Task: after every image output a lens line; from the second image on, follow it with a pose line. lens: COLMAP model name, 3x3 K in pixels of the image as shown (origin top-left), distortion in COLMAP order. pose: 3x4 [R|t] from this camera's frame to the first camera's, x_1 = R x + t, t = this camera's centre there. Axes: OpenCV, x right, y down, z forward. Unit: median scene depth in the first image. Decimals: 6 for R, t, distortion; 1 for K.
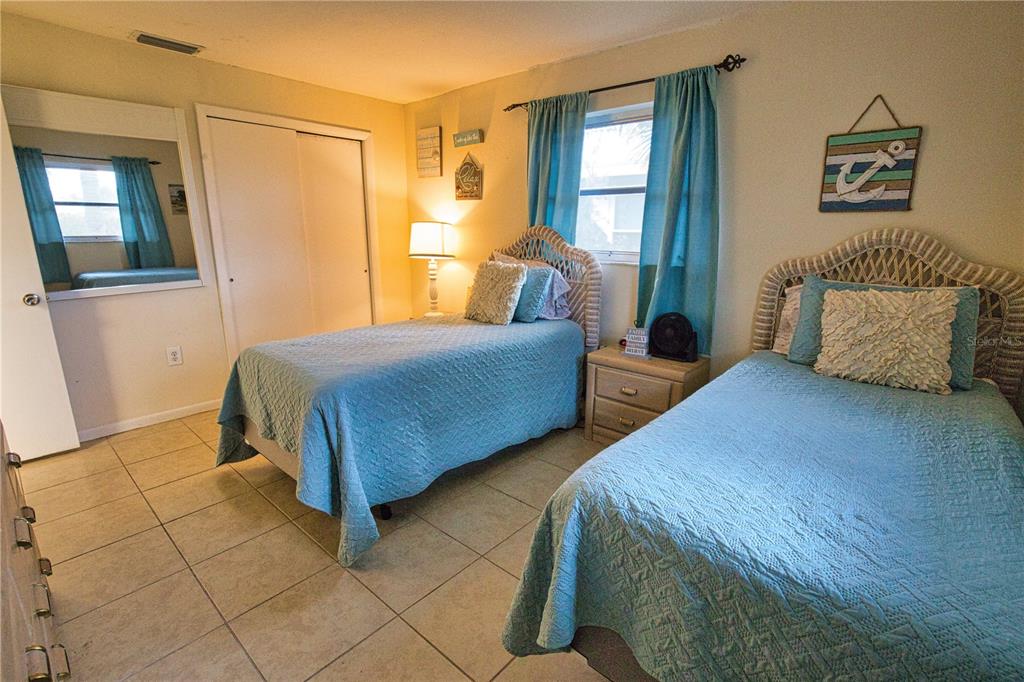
lens RADIAL K [[467.1, 0, 510.7], [0, 467.1, 344.7], [0, 0, 1]] dist [-0.031881, 0.005775]
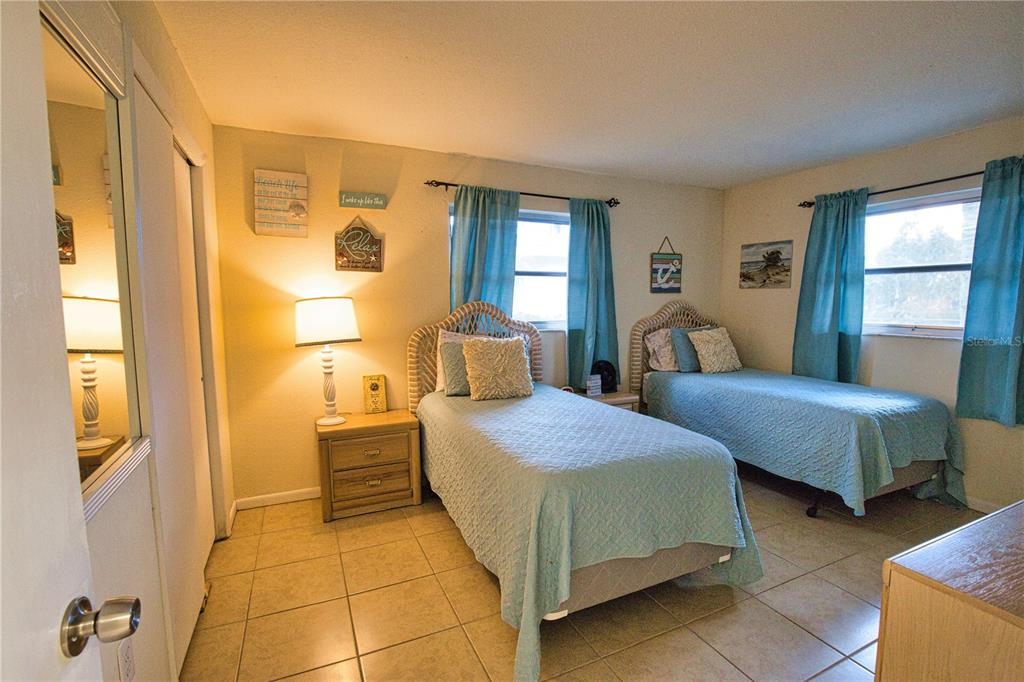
lens RADIAL K [[467.1, 0, 510.1], [0, 467.1, 346.3], [0, 0, 1]] dist [-0.031881, 0.005775]
pose [[0.411615, -0.098256, 0.906046, -0.955901], [0.223180, 0.974768, 0.004318, -0.163205], [-0.883608, 0.200434, 0.423158, 0.574950]]
